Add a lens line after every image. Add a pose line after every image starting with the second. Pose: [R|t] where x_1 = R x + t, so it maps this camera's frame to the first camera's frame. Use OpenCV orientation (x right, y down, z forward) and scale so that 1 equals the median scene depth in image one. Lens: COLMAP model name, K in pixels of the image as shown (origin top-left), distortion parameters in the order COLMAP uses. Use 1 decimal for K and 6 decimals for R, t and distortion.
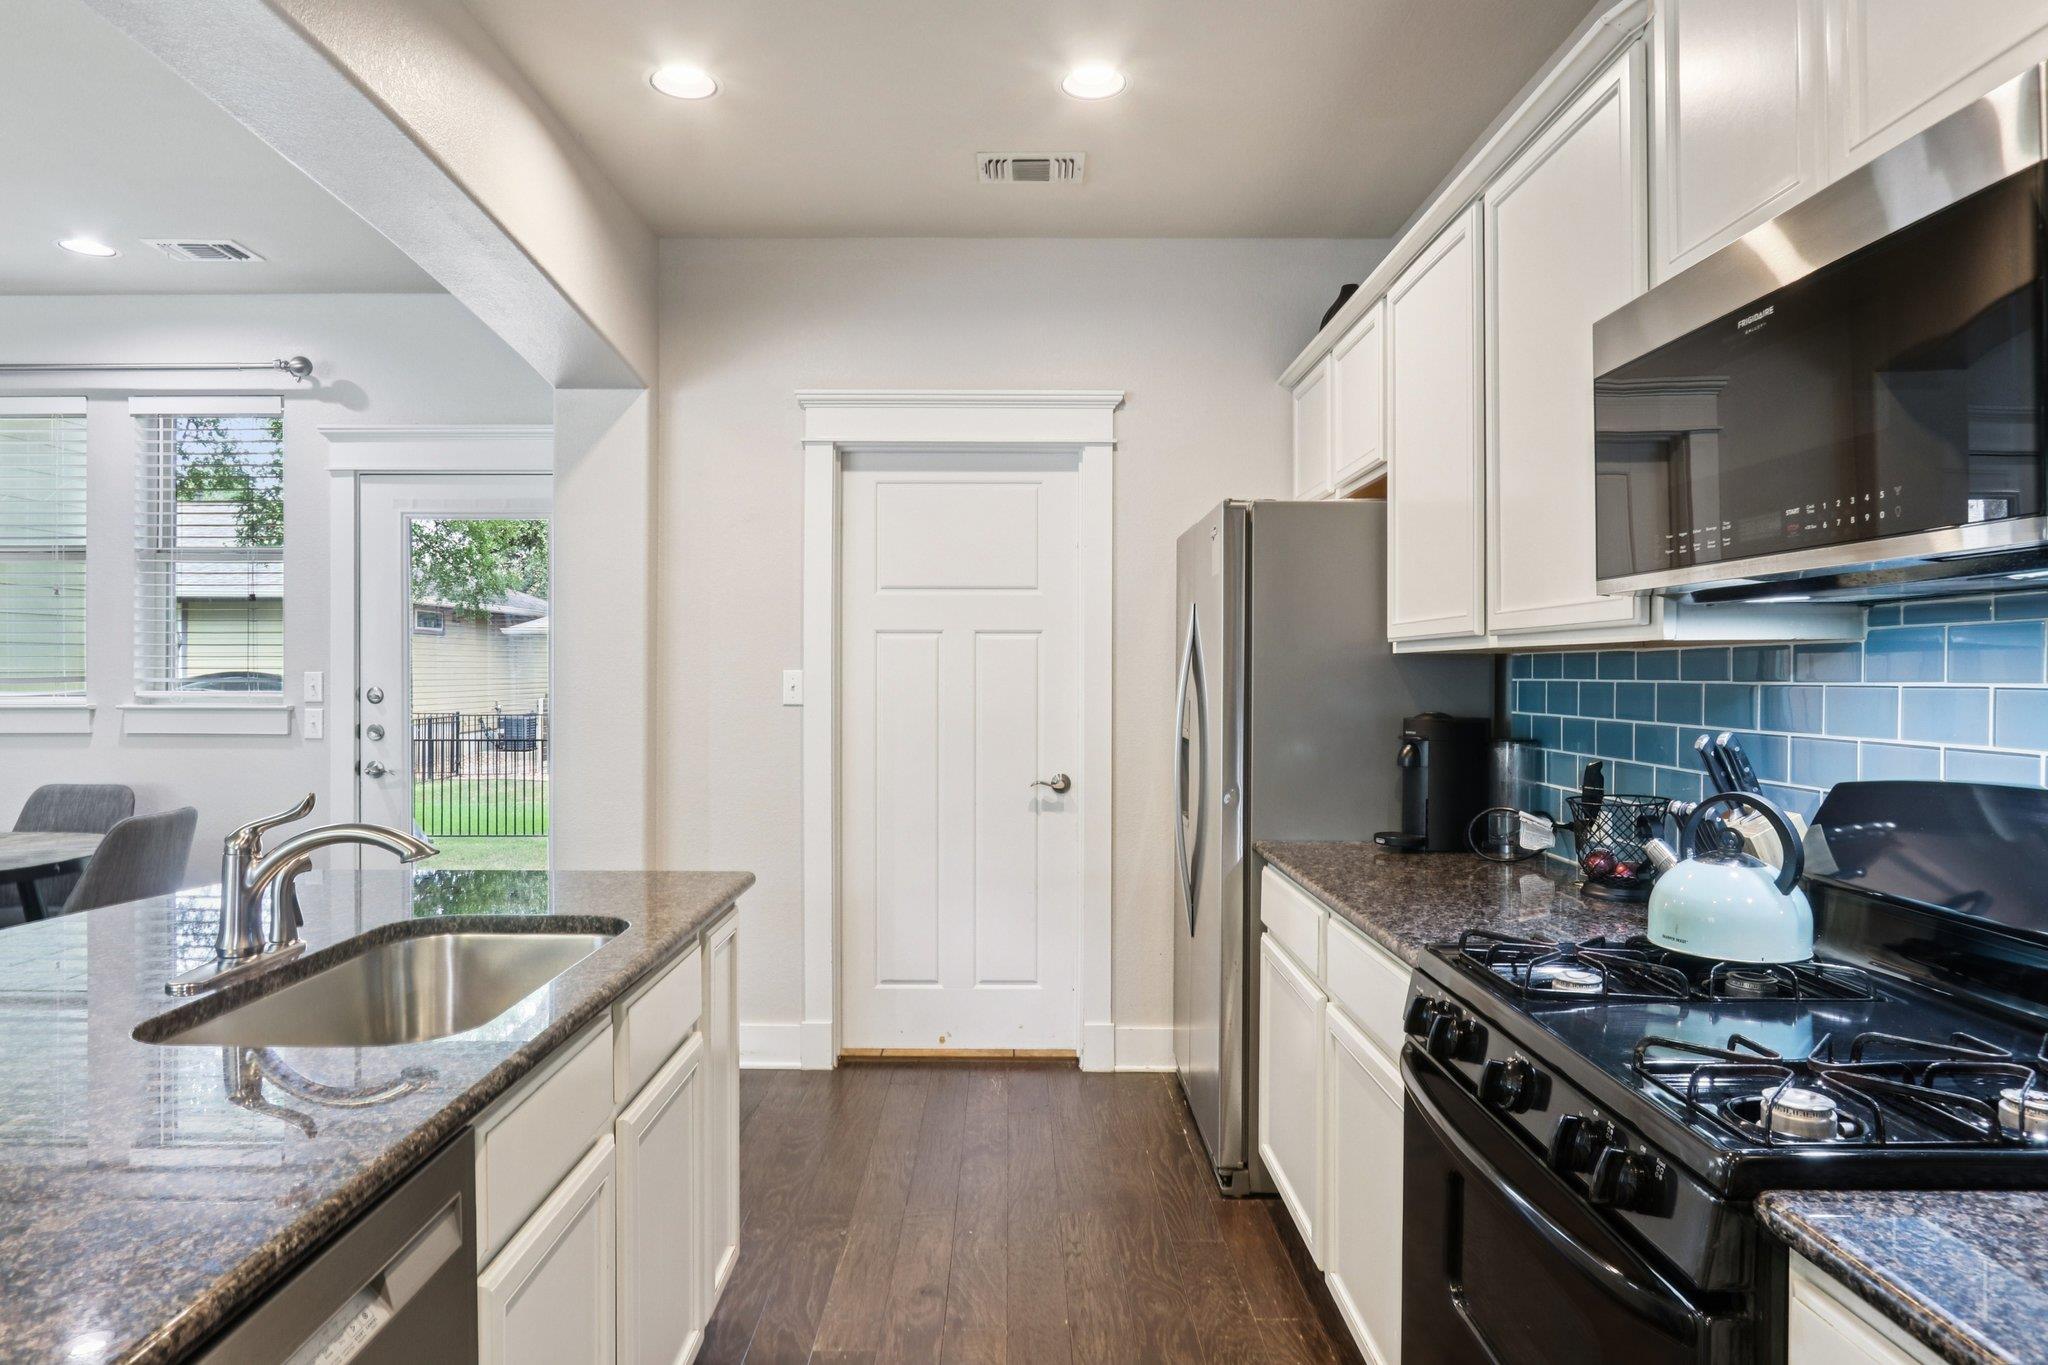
lens RADIAL K [[1166.2, 0, 1013.5], [0, 1166.2, 683.8], [0, 0, 1]] dist [-0.018611, 0.001318]
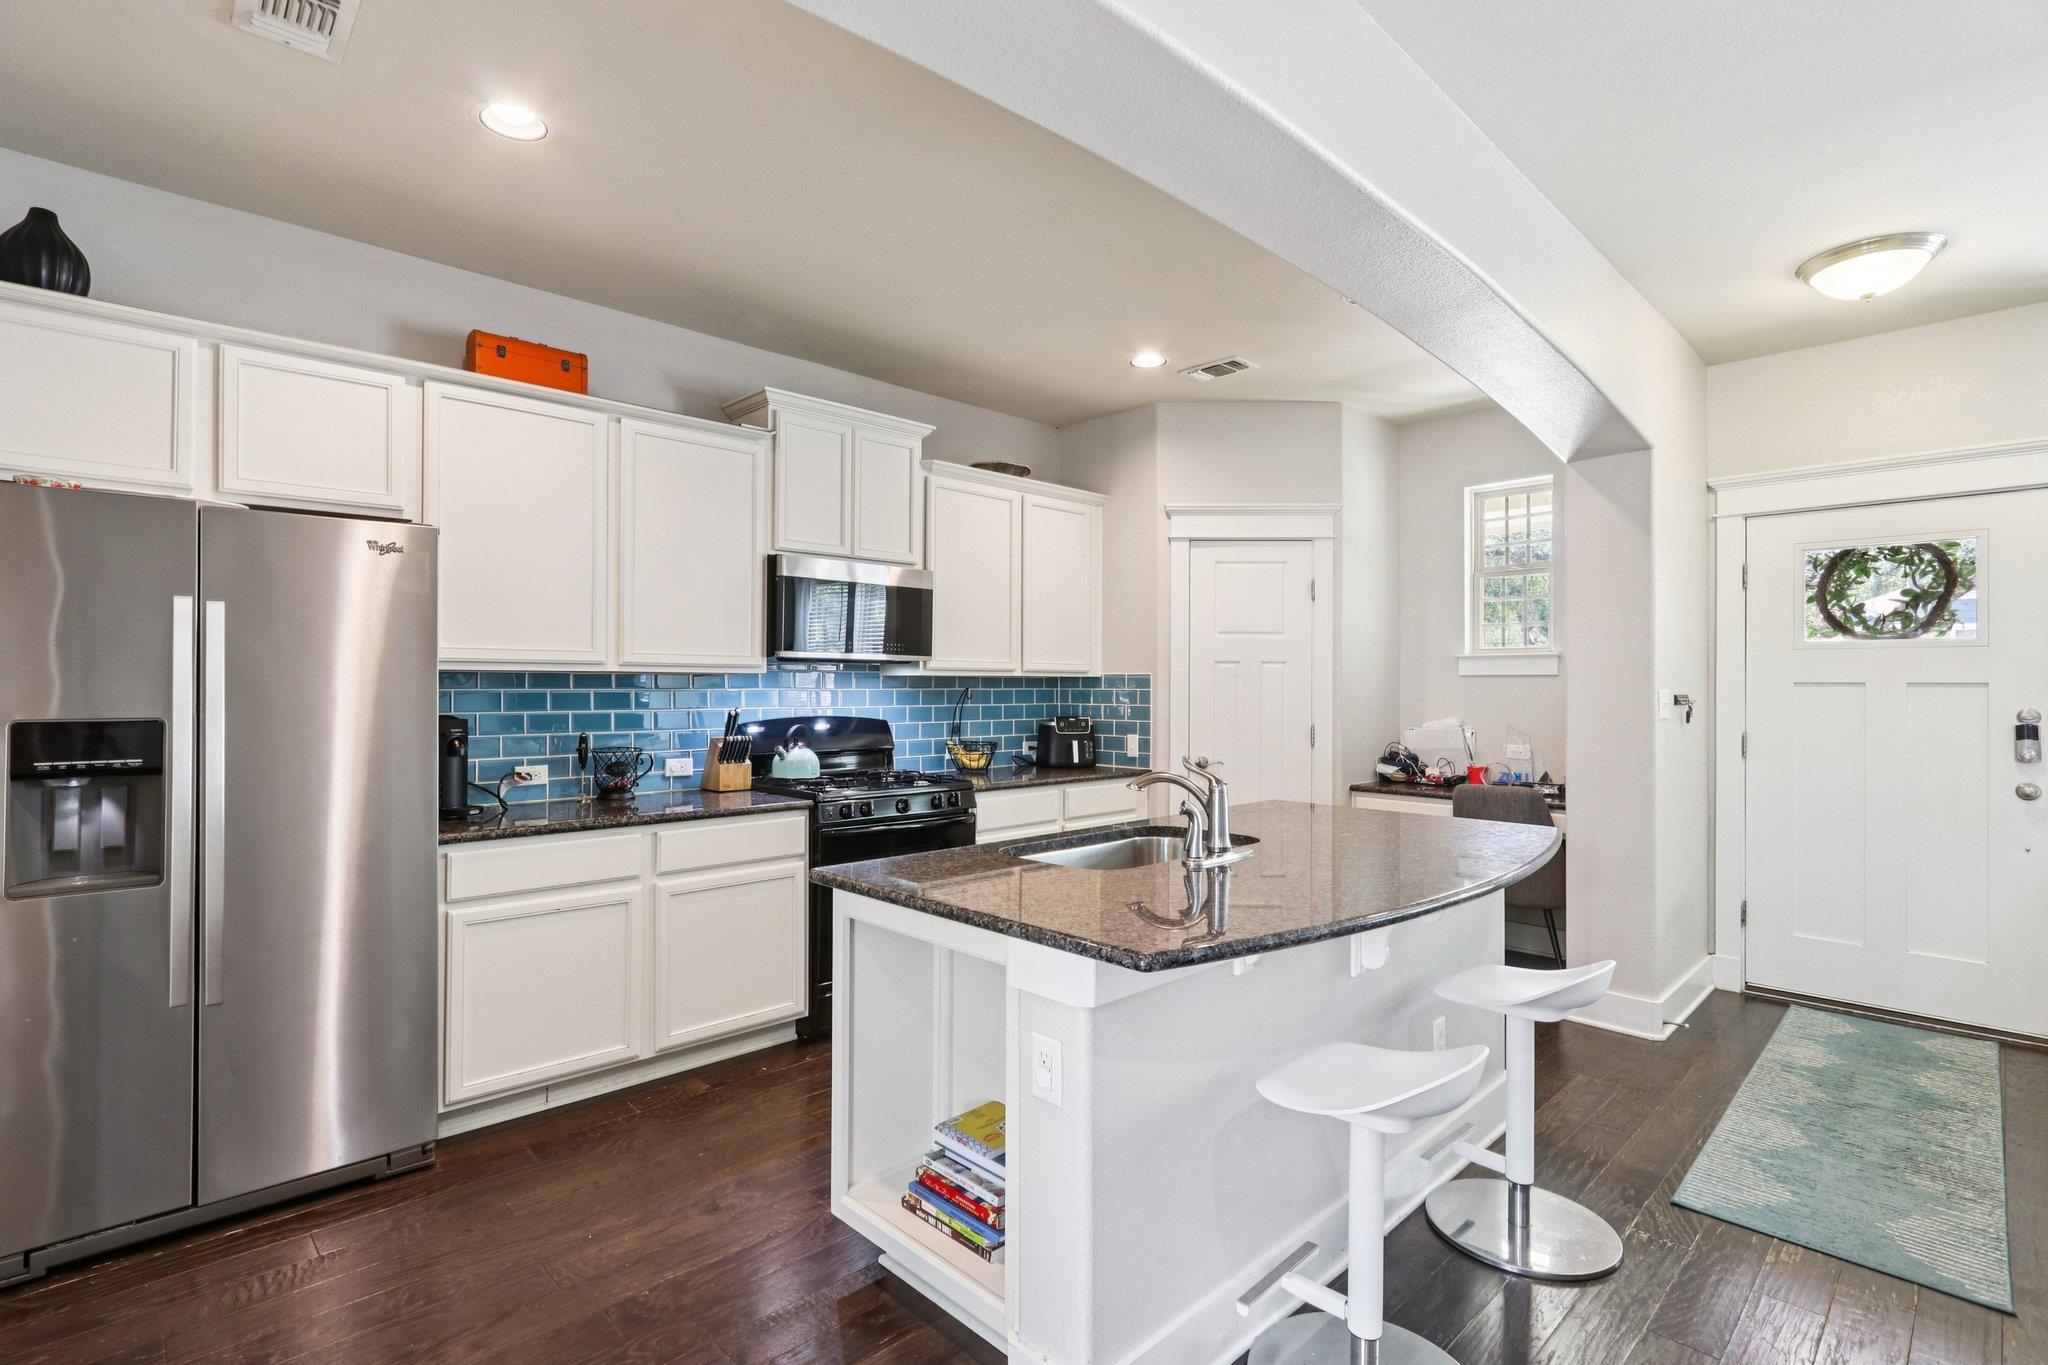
lens RADIAL K [[965.9, 0, 995.3], [0, 965.9, 679.6], [0, 0, 1]] dist [-0.018242, 0.002040]
pose [[-0.690387, -0.002422, 0.723436, -0.550896], [-0.000482, 0.999996, 0.002888, -0.011651], [-0.723440, 0.001645, -0.690386, 0.818950]]
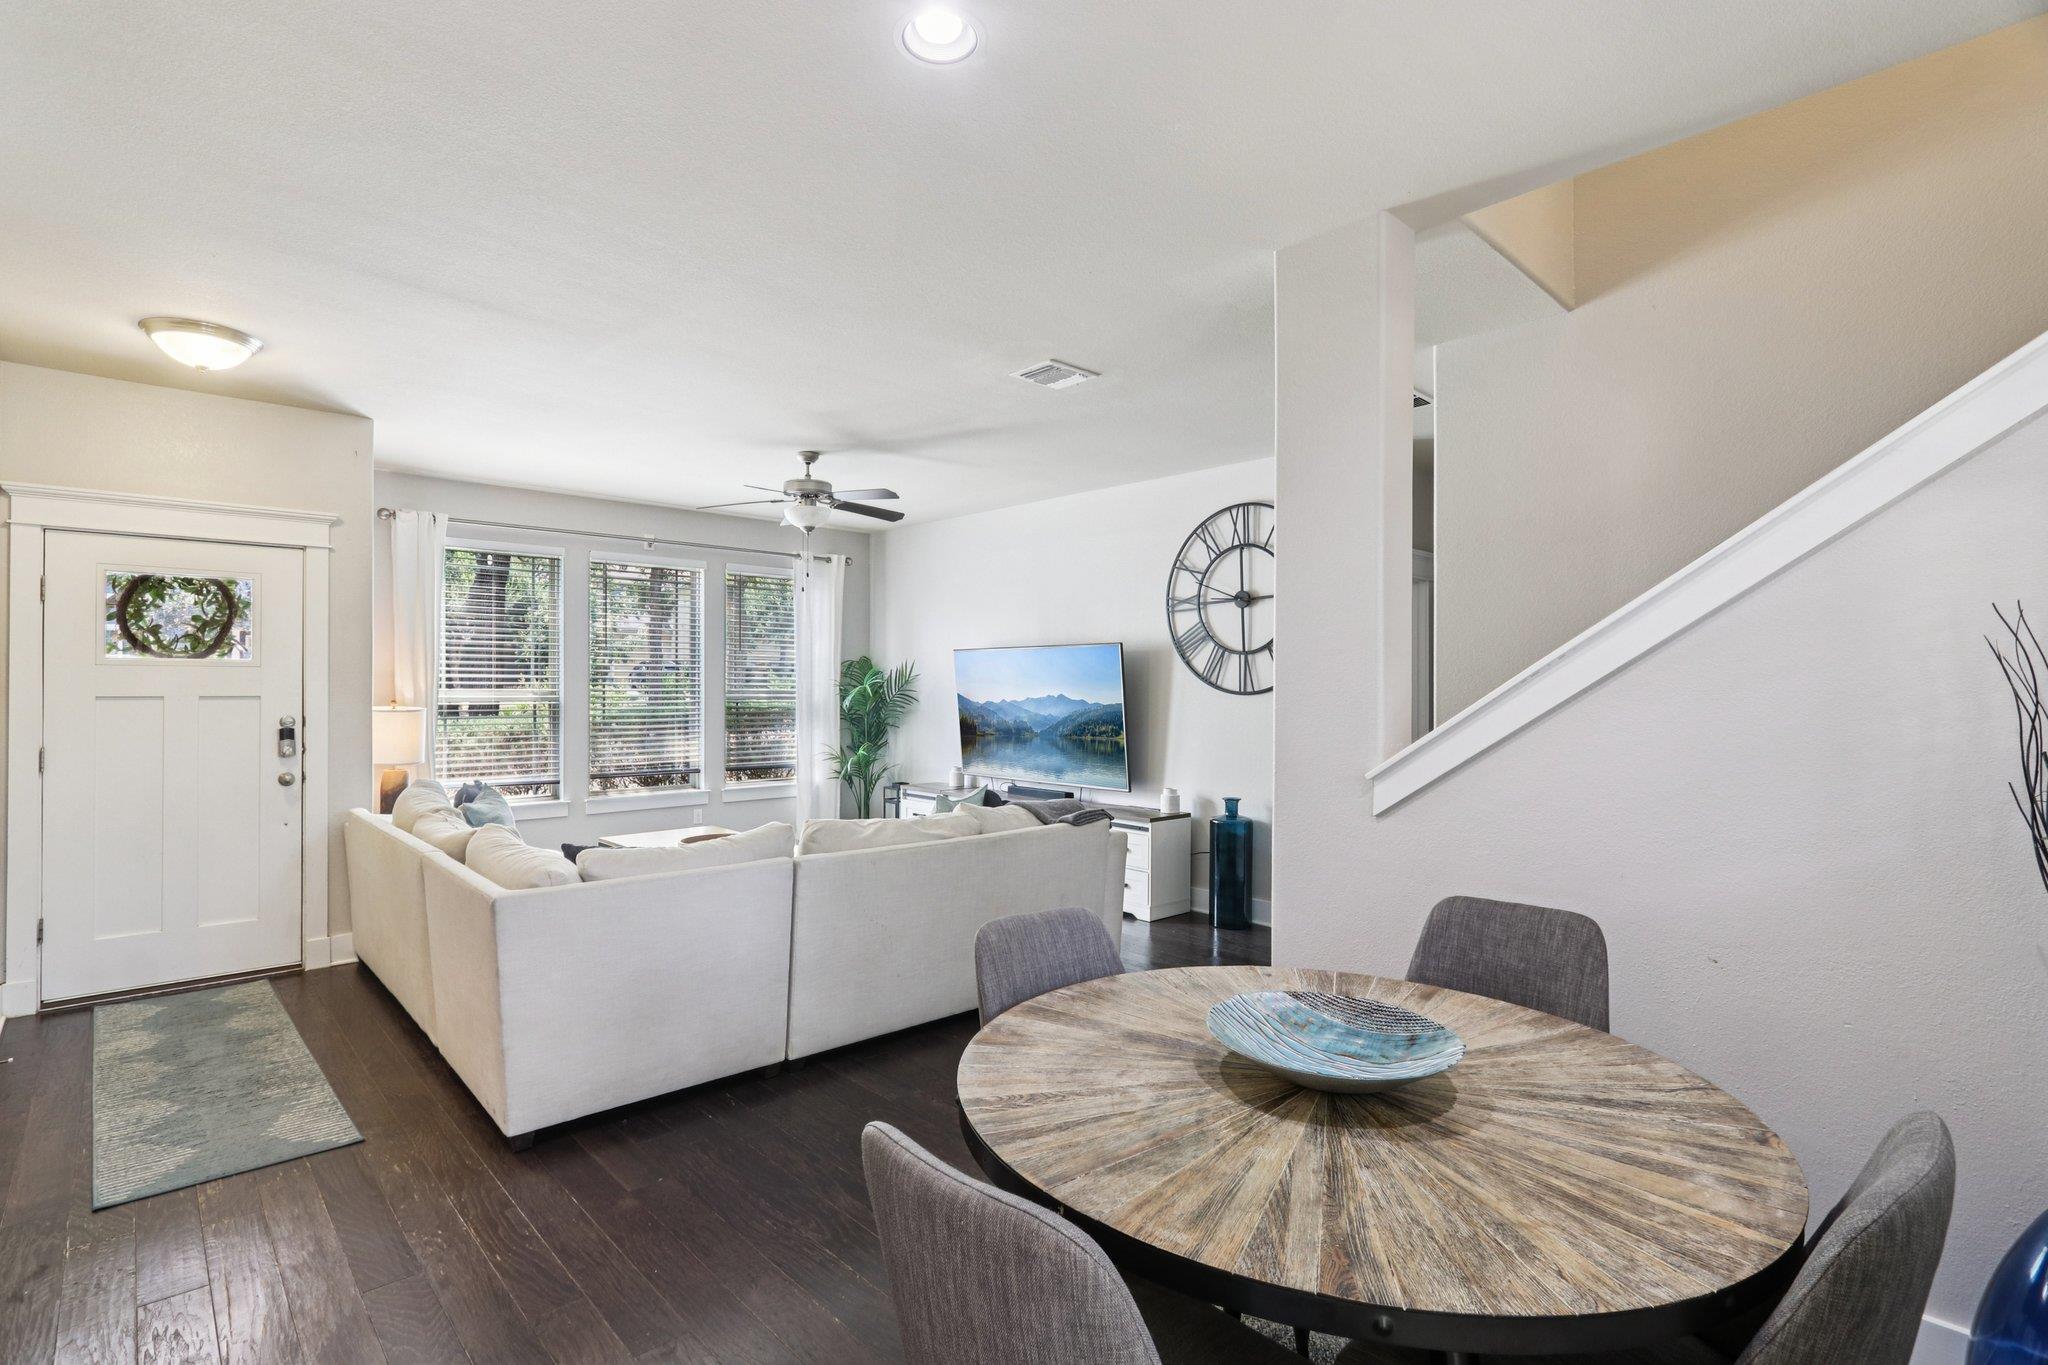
lens RADIAL K [[965.9, 0, 1015.9], [0, 965.9, 684.0], [0, 0, 1]] dist [-0.018242, 0.002040]
pose [[-0.722149, -0.004681, -0.691722, -0.425727], [-0.009352, 0.999952, 0.002997, -0.030362], [0.691674, 0.008633, -0.722158, 0.948277]]
